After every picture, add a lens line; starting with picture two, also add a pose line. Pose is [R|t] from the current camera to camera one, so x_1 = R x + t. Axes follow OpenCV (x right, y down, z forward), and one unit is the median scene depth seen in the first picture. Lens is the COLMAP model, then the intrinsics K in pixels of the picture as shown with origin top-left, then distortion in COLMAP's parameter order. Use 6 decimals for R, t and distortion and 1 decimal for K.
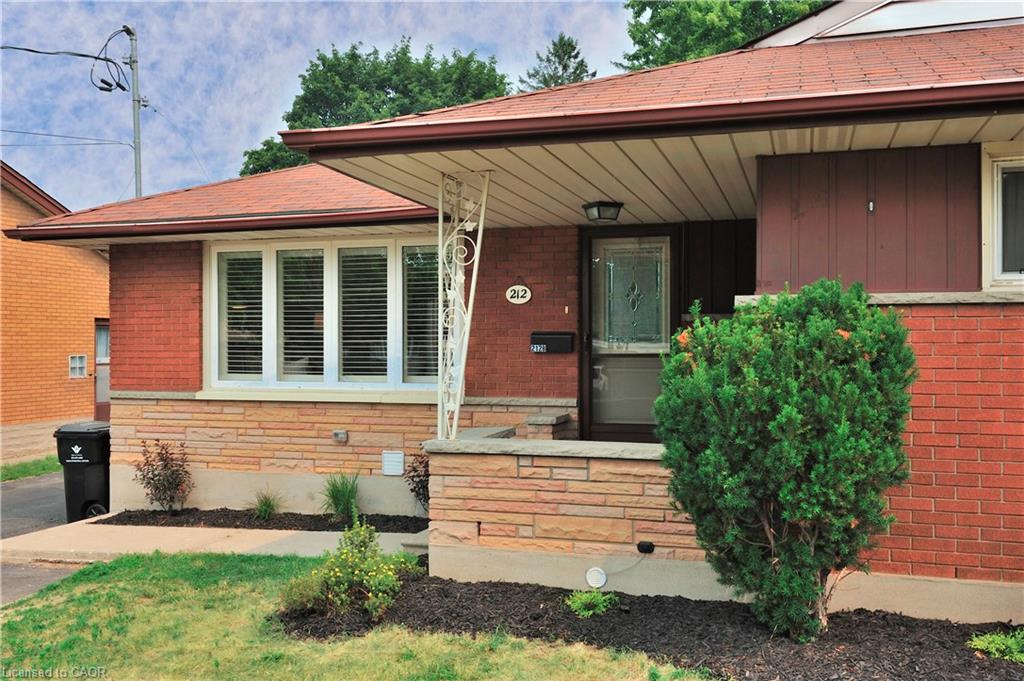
lens RADIAL K [[932.4, 0, 512.0], [0, 932.4, 340.5], [0, 0, 1]] dist [0.007370, 0.005460]
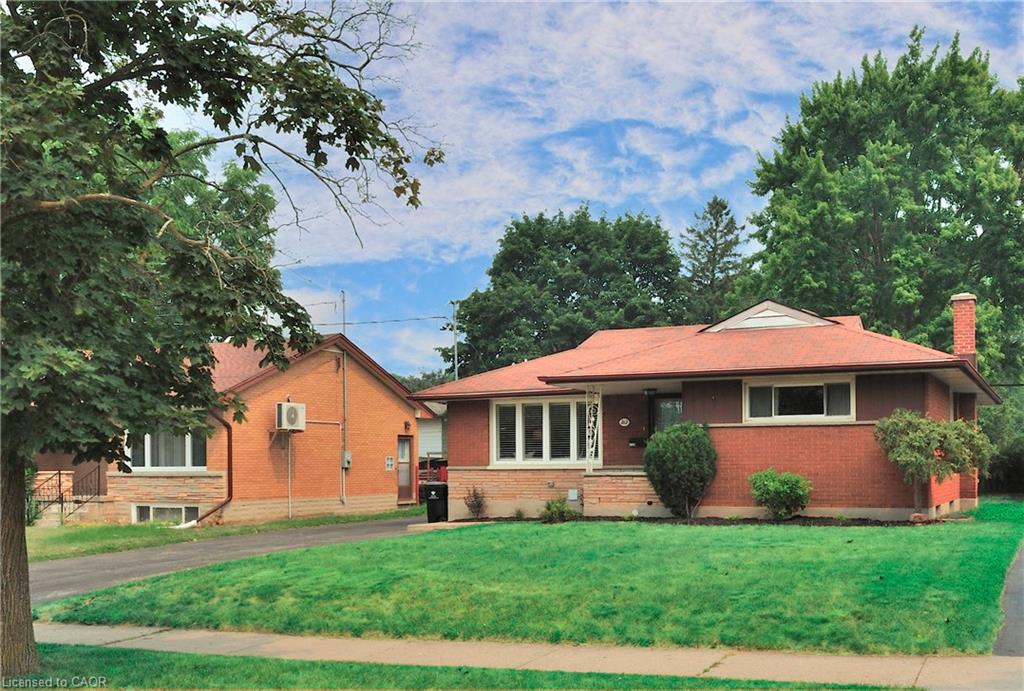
lens RADIAL K [[770.4, 0, 511.4], [0, 770.4, 379.2], [0, 0, 1]] dist [0.001867, 0.000114]
pose [[0.977626, -0.022276, -0.209167, 0.130732], [0.002294, 0.995447, -0.095294, 0.026307], [0.210337, 0.092682, 0.973226, -0.933192]]
